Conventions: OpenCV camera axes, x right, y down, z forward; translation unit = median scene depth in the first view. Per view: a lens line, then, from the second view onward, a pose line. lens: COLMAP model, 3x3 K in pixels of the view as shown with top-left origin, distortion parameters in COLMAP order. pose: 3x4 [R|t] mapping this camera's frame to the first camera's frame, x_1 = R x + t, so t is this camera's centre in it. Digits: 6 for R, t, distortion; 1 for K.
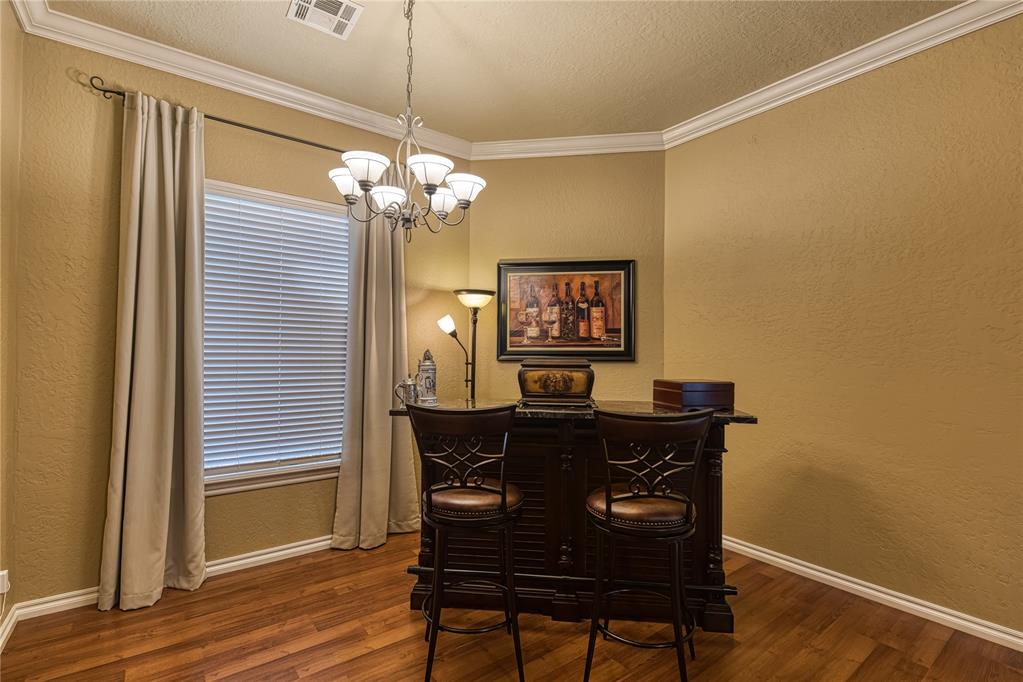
lens RADIAL K [[467.0, 0, 513.5], [0, 467.0, 345.2], [0, 0, 1]] dist [0.001420, 0.000059]
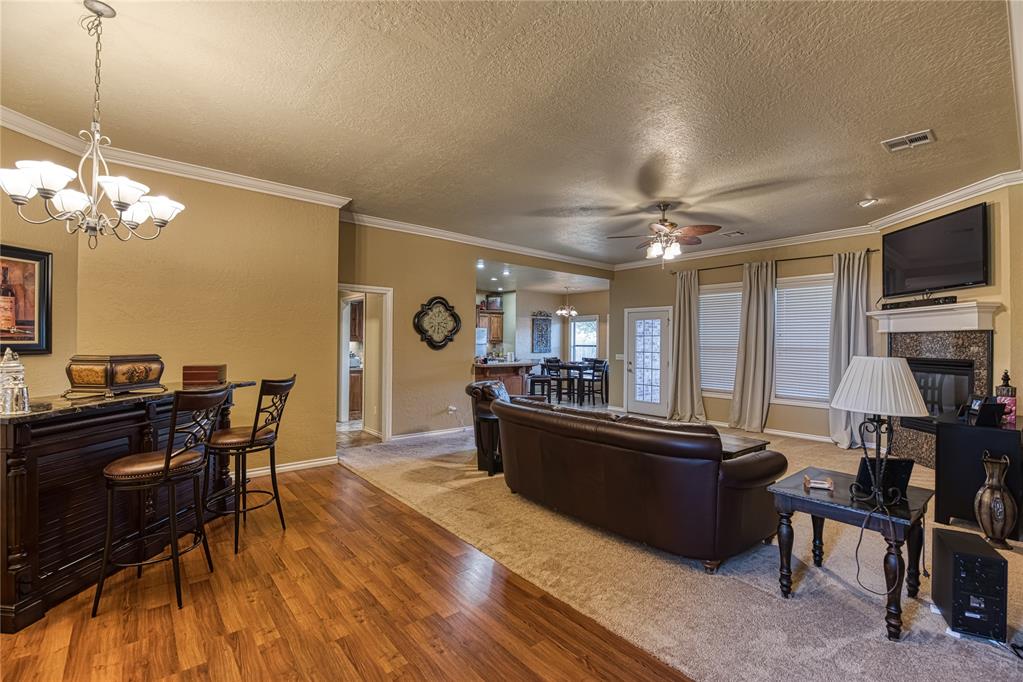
lens RADIAL K [[444.0, 0, 513.3], [0, 444.0, 341.6], [0, 0, 1]] dist [-0.020625, -0.002304]
pose [[-0.056005, -0.010052, 0.998380, -0.760461], [-0.020189, 0.999756, 0.008933, -0.022251], [-0.998226, -0.019656, -0.056194, 0.061064]]
